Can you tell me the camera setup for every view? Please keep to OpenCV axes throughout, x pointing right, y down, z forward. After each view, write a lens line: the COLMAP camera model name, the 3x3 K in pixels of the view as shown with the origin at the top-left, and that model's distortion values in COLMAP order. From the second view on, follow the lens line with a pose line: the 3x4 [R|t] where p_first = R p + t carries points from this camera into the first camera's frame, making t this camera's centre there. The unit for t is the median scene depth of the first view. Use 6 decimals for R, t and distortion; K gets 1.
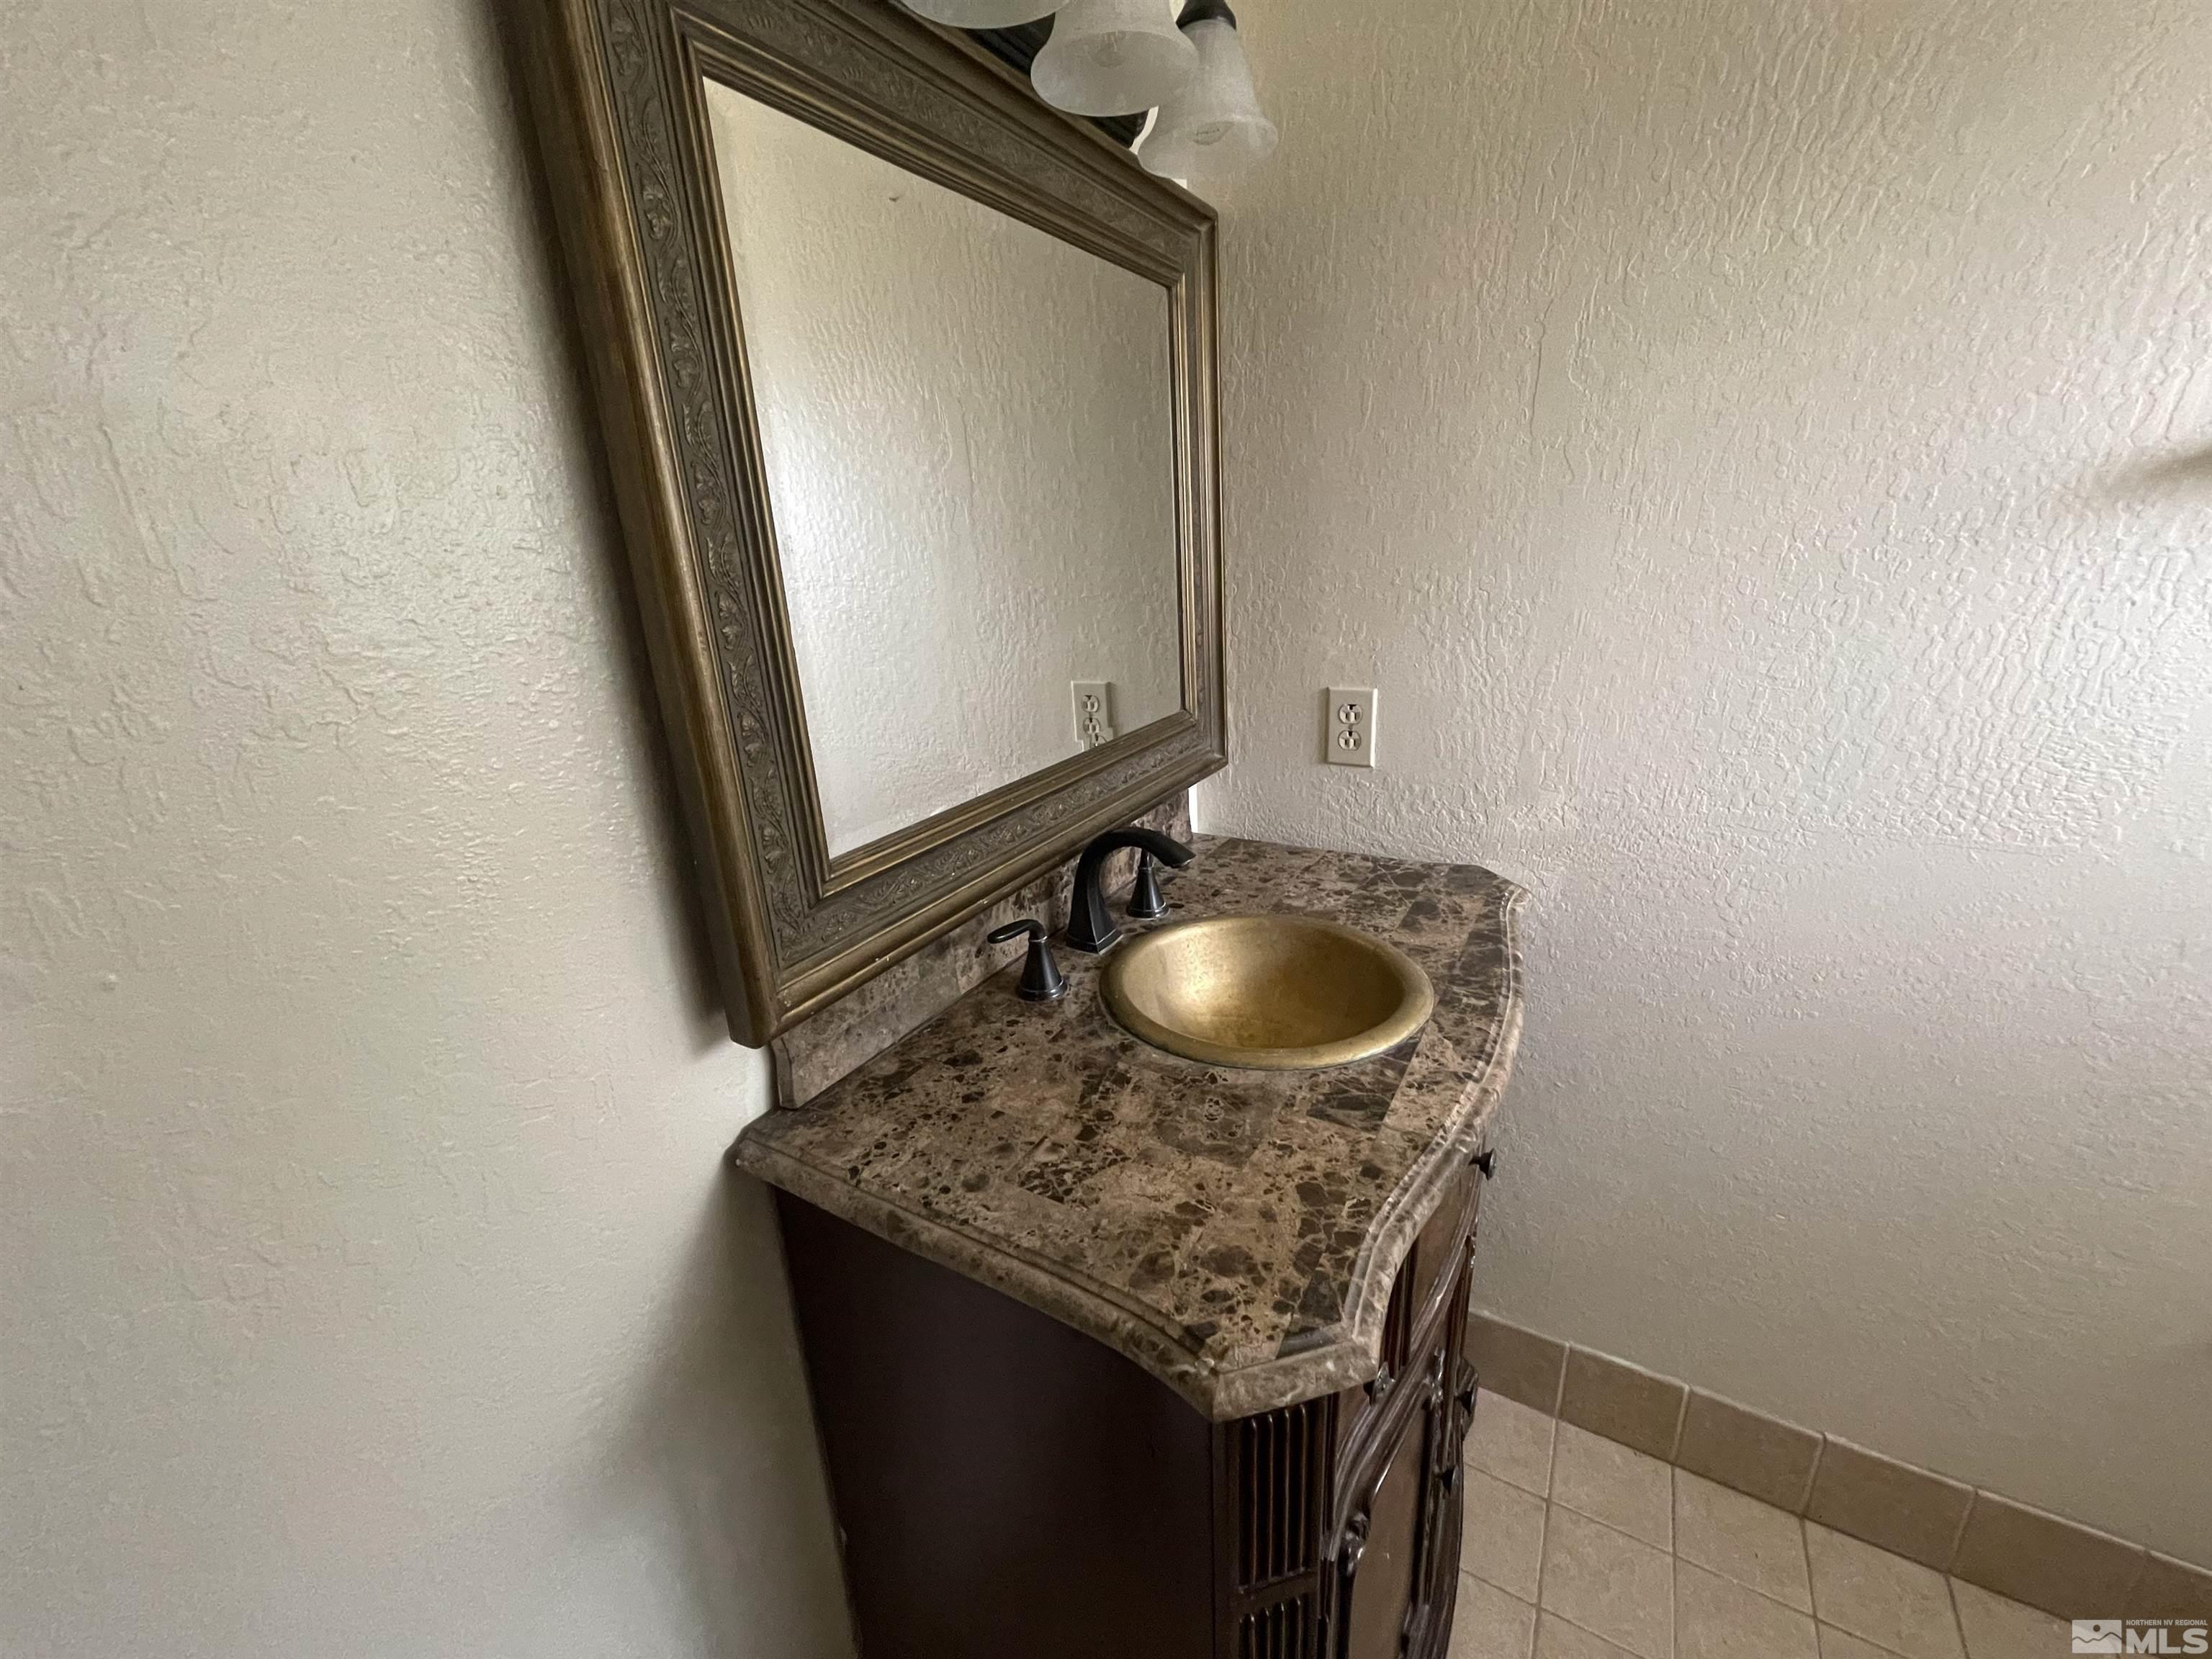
lens RADIAL K [[892.7, 0, 1097.3], [0, 892.7, 824.2], [0, 0, 1]] dist [-0.003818, 0.000245]
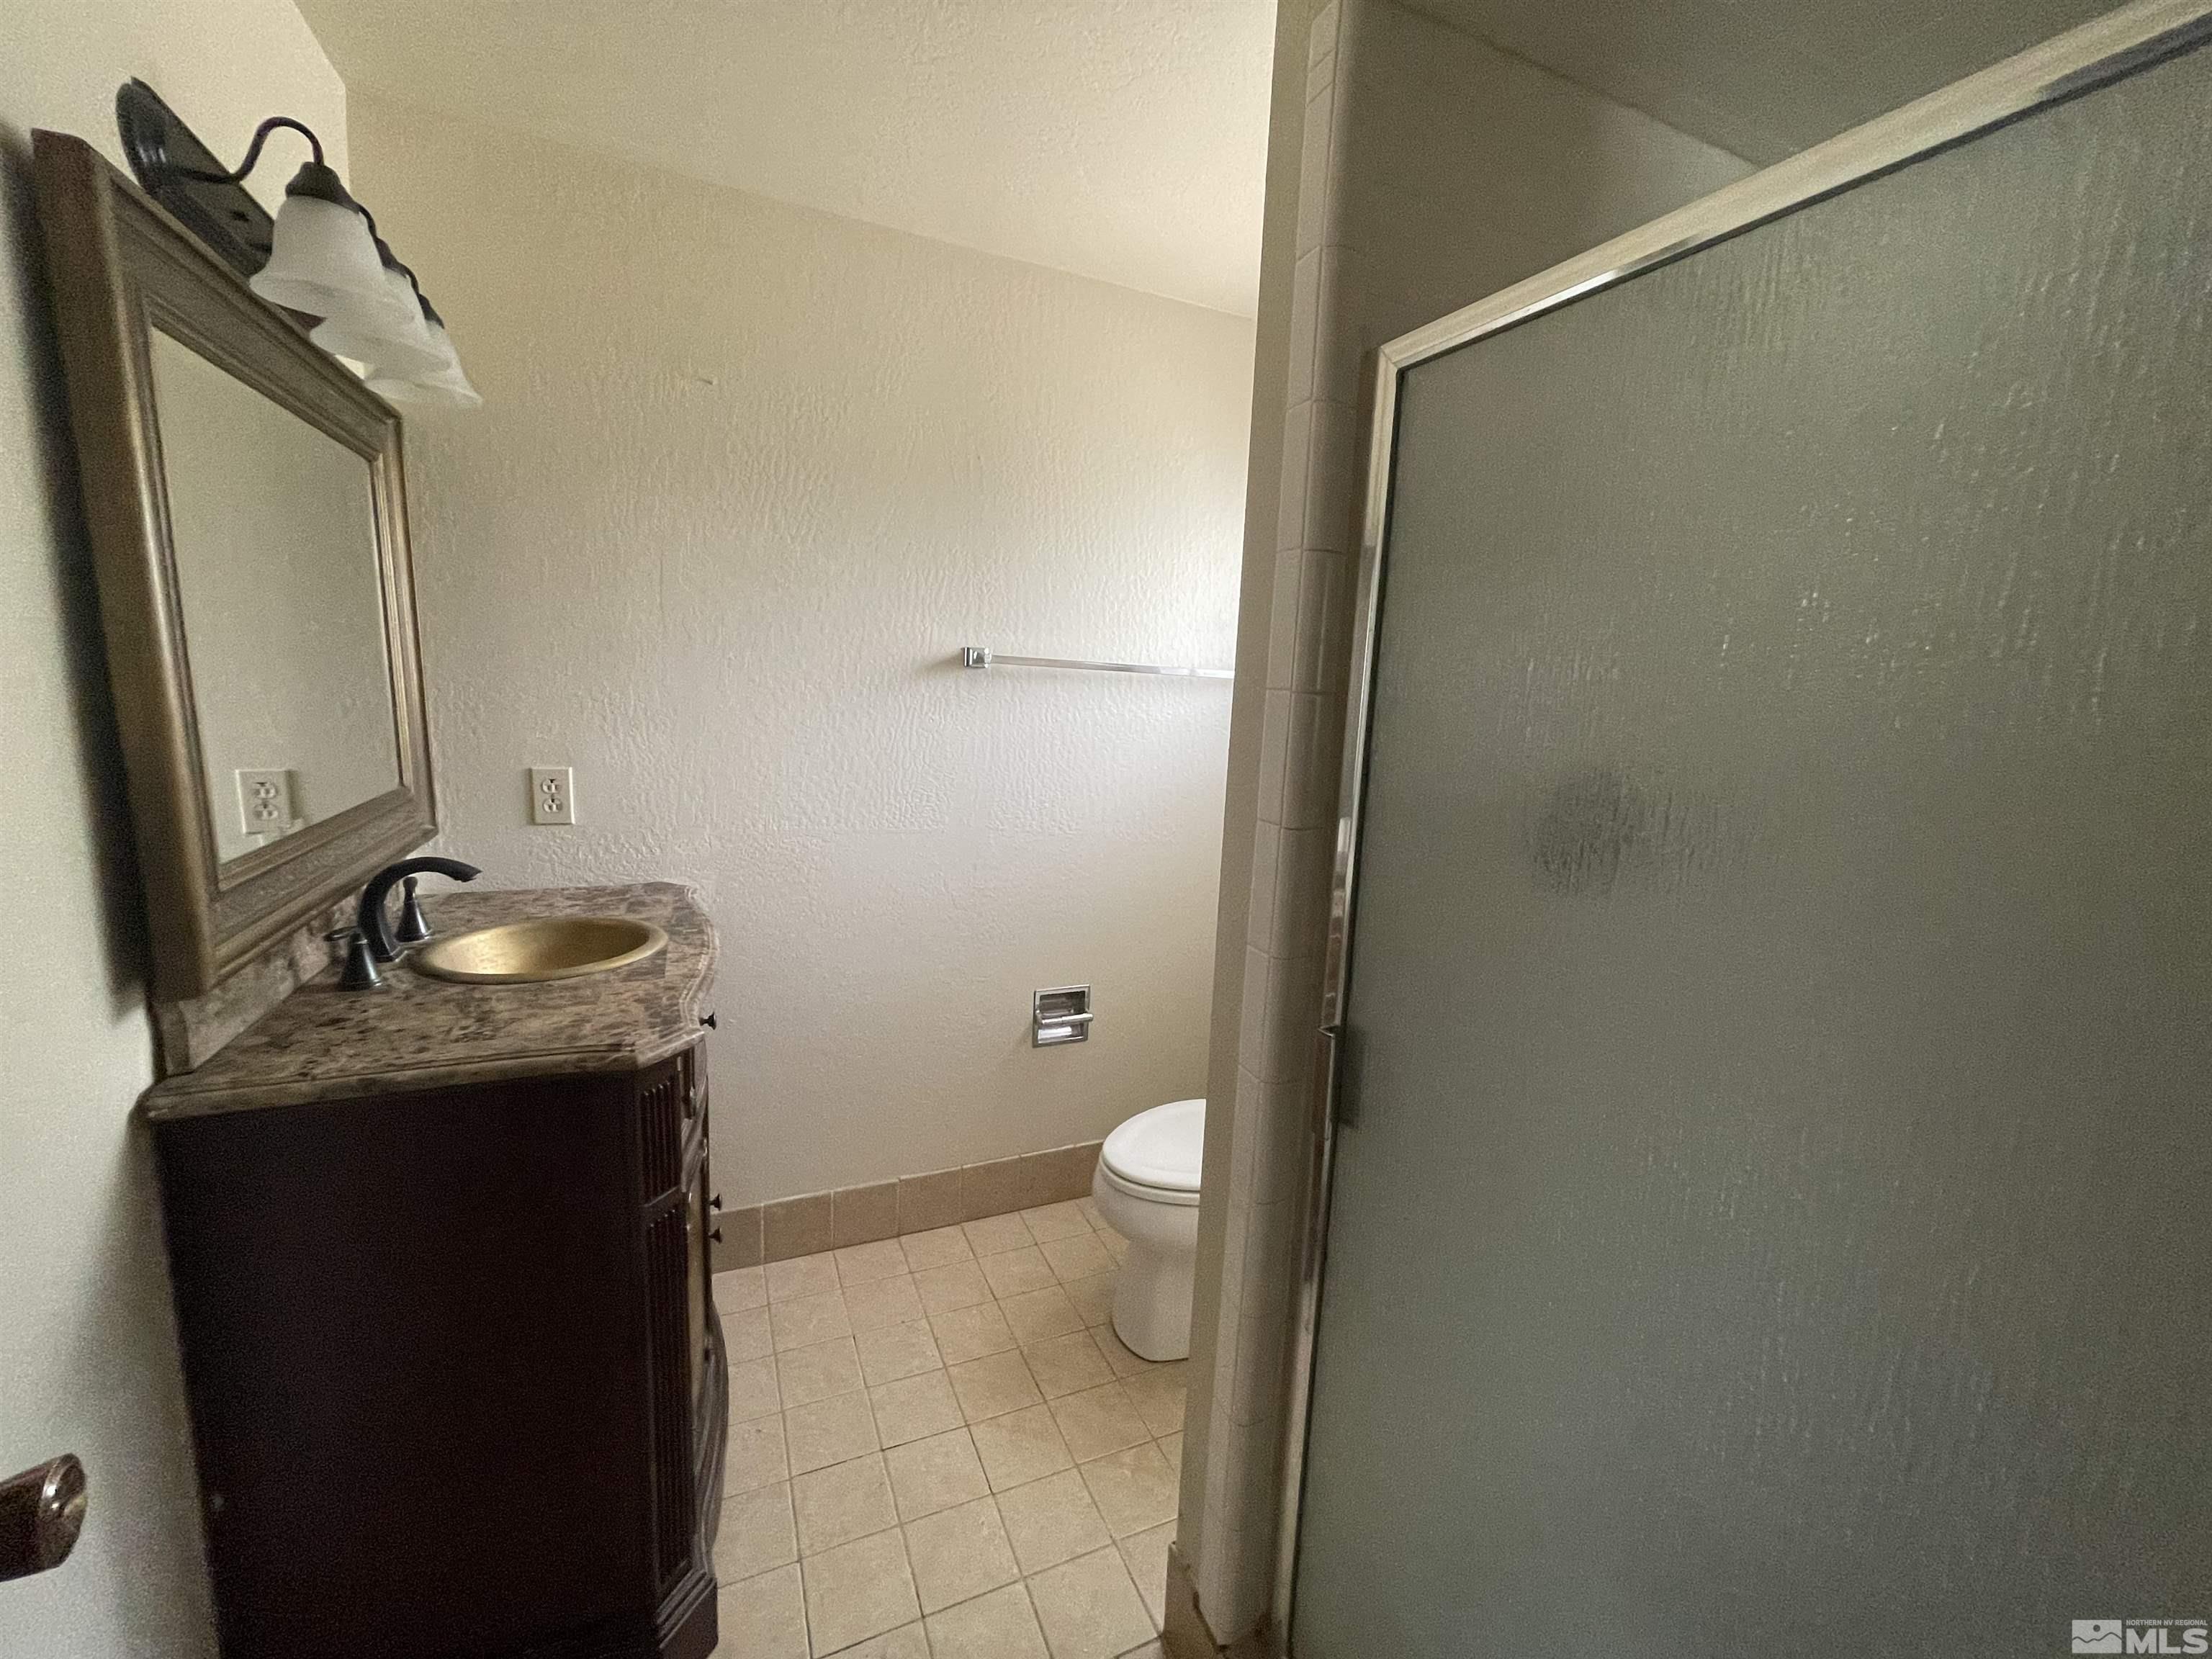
lens RADIAL K [[892.7, 0, 1098.7], [0, 892.7, 828.6], [0, 0, 1]] dist [-0.003818, 0.000245]
pose [[0.573726, -0.056366, 0.817105, -0.531515], [0.174540, 0.983128, -0.054734, 0.241874], [-0.800234, 0.174020, 0.573884, -0.666832]]
